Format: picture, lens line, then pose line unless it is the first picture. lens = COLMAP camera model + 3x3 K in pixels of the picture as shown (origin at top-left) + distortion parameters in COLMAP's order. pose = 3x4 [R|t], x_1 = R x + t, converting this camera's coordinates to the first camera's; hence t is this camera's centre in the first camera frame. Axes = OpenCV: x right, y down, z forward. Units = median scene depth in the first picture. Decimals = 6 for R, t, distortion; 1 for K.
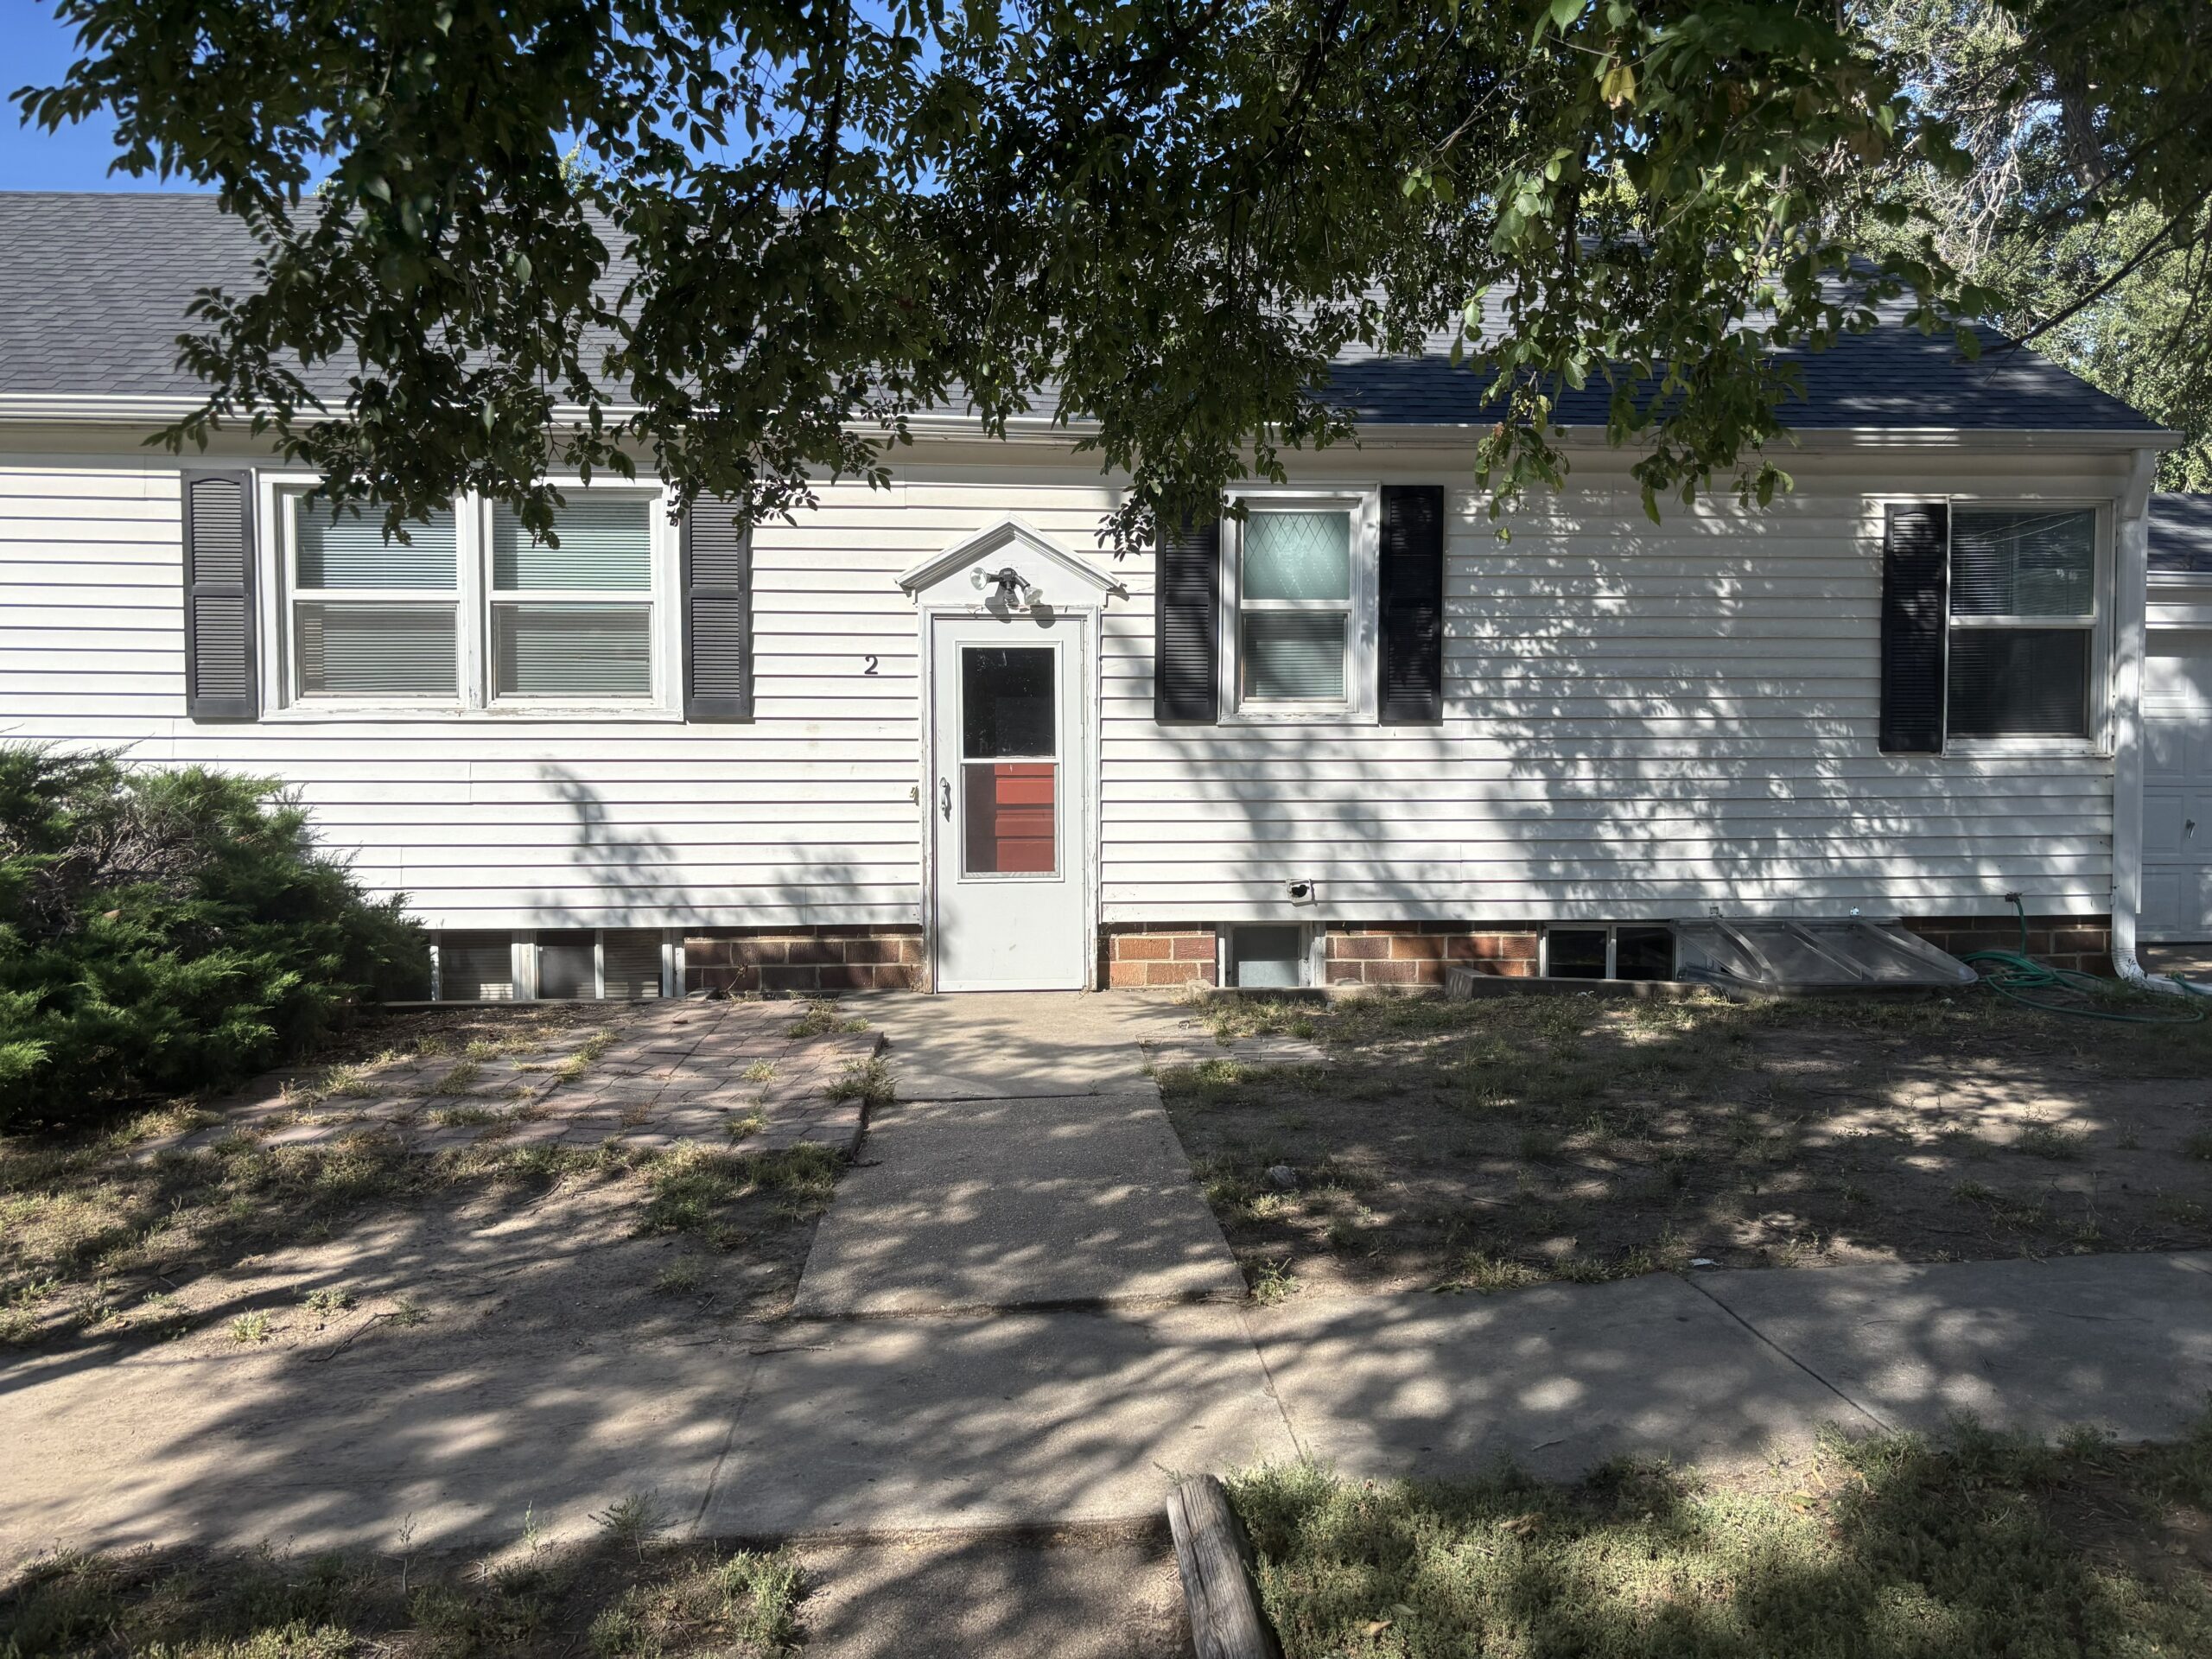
lens RADIAL K [[1654.0, 0, 1106.6], [0, 1654.0, 825.3], [0, 0, 1]] dist [0.006932, -0.000984]
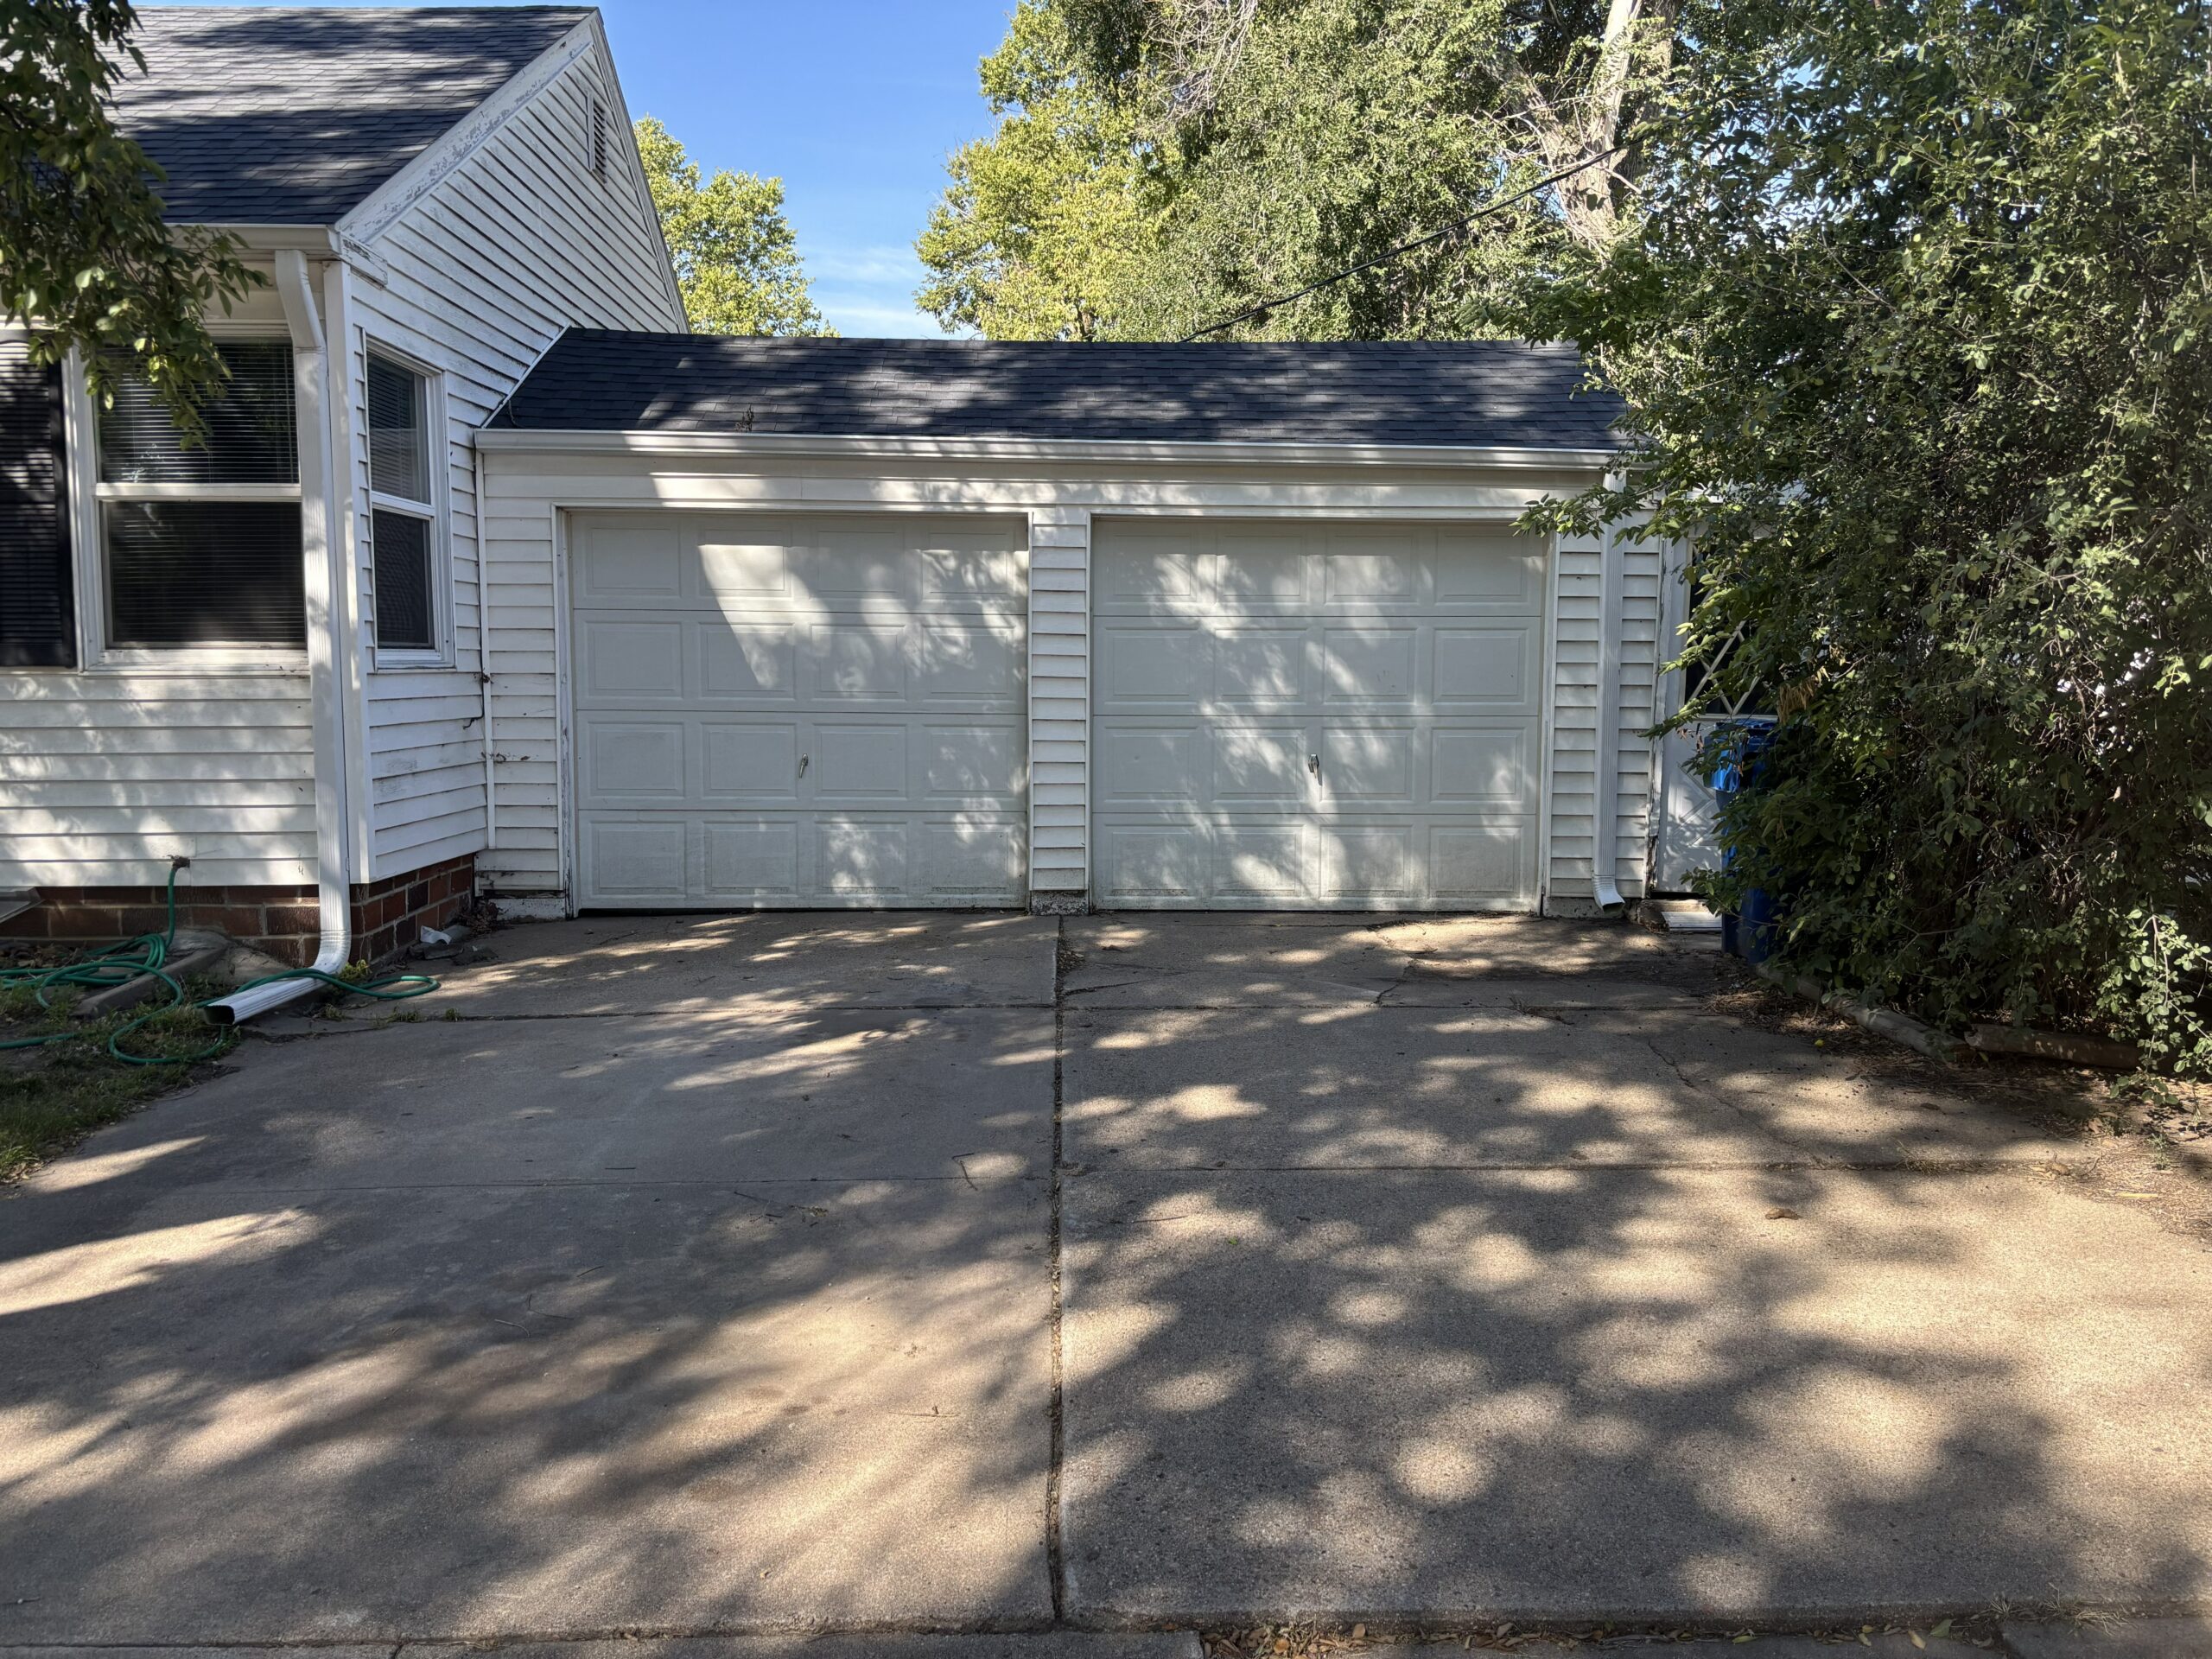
lens RADIAL K [[1654.0, 0, 1108.8], [0, 1654.0, 832.1], [0, 0, 1]] dist [0.006932, -0.000984]
pose [[0.999552, 0.003586, -0.029698, 0.988677], [-0.002006, 0.998589, 0.053057, -0.010975], [0.029847, -0.052974, 0.998150, 0.260260]]
